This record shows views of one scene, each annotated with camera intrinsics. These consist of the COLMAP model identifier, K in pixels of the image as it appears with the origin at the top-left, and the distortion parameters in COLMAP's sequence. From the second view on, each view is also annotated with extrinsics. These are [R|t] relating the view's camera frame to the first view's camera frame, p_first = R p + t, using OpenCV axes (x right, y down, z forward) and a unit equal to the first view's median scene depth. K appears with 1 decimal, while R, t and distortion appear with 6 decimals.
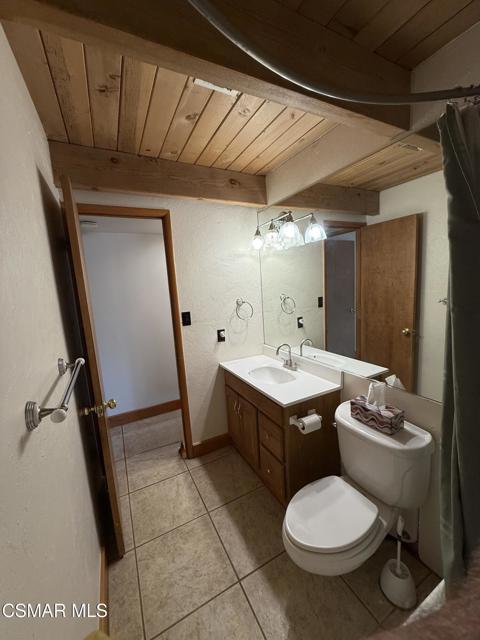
lens RADIAL K [[253.7, 0, 240.8], [0, 253.7, 317.9], [0, 0, 1]] dist [-0.000539, -0.000468]
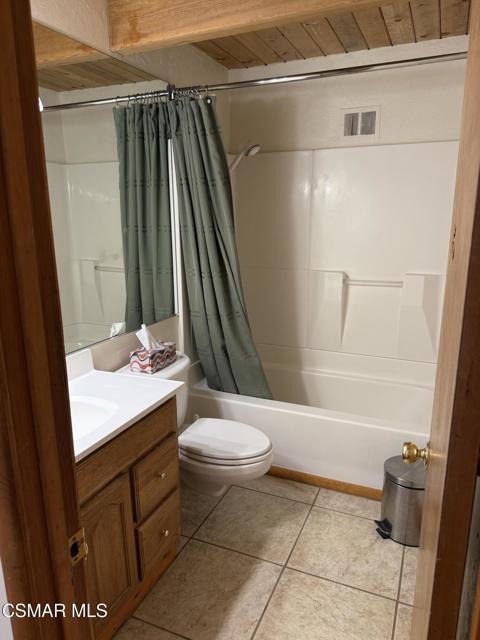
lens RADIAL K [[448.4, 0, 240.0], [0, 448.4, 320.0], [0, 0, 1]] dist [0.058438, -0.079455]
pose [[-0.616794, -0.115105, 0.778663, -0.895652], [0.156225, 0.951668, 0.264428, -0.133670], [-0.771465, 0.284744, -0.569001, 1.581162]]
